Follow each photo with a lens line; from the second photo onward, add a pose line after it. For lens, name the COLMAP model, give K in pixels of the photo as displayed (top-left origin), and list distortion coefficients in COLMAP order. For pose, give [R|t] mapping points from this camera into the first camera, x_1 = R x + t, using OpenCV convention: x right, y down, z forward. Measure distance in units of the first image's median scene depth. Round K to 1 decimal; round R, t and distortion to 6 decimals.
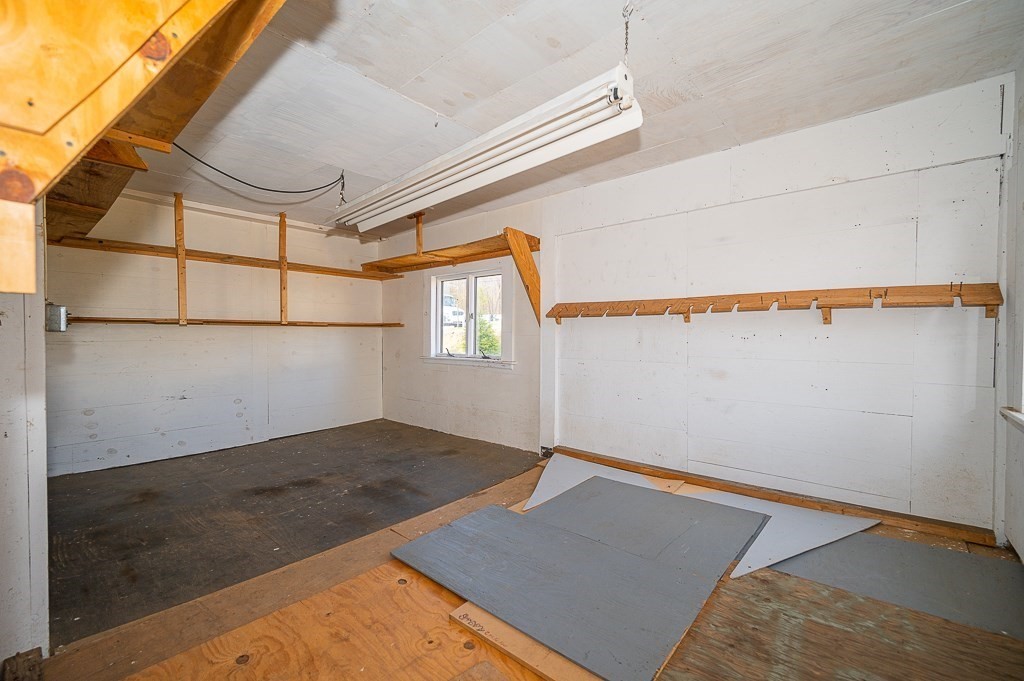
lens RADIAL K [[431.3, 0, 513.3], [0, 431.3, 347.2], [0, 0, 1]] dist [0.001055, 0.000097]
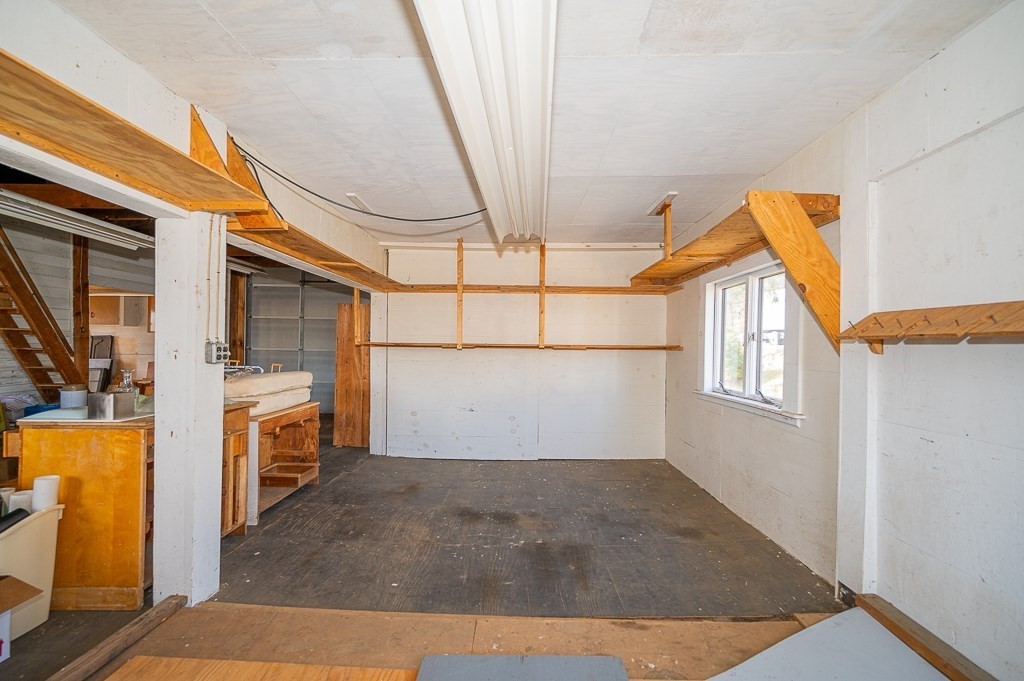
lens RADIAL K [[431.3, 0, 513.3], [0, 431.3, 347.2], [0, 0, 1]] dist [0.001055, 0.000097]
pose [[0.634842, 0.006430, -0.772615, 0.226595], [-0.035772, 0.999138, -0.021078, -0.034709], [0.771813, 0.041020, 0.634524, 0.347708]]
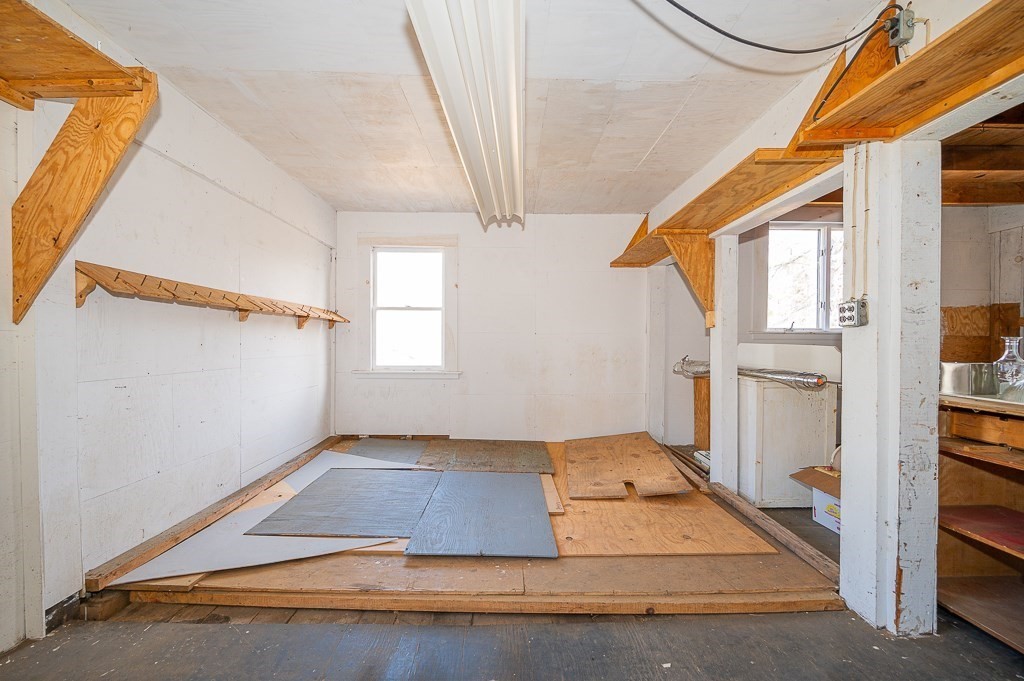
lens RADIAL K [[431.3, 0, 513.3], [0, 431.3, 347.2], [0, 0, 1]] dist [0.001055, 0.000097]
pose [[-0.662871, -0.005076, 0.748717, -0.533601], [0.025523, 0.999243, 0.029371, -0.012940], [-0.748299, 0.038578, -0.662239, 0.961564]]
